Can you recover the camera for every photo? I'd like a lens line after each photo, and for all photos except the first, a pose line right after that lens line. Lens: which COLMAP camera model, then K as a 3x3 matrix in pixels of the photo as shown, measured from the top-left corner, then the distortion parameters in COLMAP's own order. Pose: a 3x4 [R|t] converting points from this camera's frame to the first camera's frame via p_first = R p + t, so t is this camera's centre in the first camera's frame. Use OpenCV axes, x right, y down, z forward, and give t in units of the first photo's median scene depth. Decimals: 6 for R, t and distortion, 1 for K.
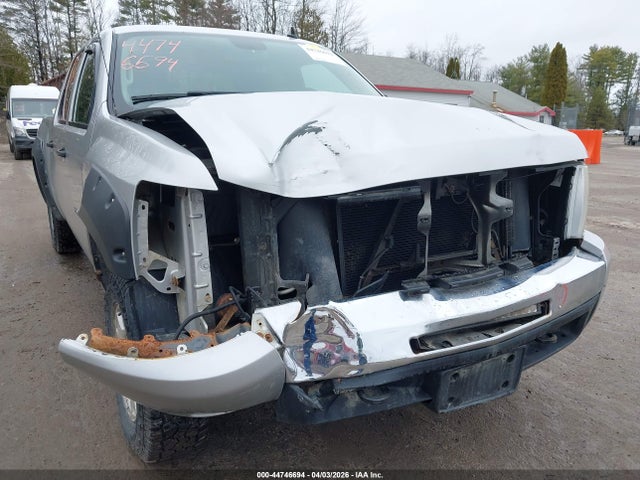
lens RADIAL K [[499.0, 0, 320.0], [0, 499.0, 240.0], [0, 0, 1]] dist [0.004875, -0.036963]
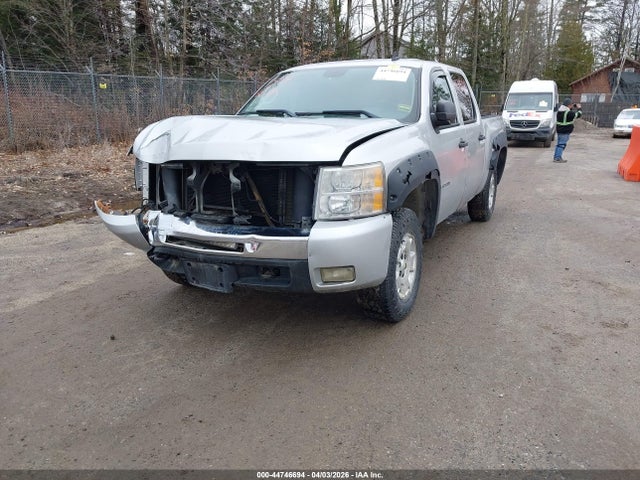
lens RADIAL K [[499.0, 0, 320.0], [0, 499.0, 240.0], [0, 0, 1]] dist [0.004875, -0.036963]
pose [[0.528602, 0.202310, -0.824409, 1.948353], [-0.184893, 0.975307, 0.120789, -0.134444], [0.828489, 0.088578, 0.552955, 0.318245]]
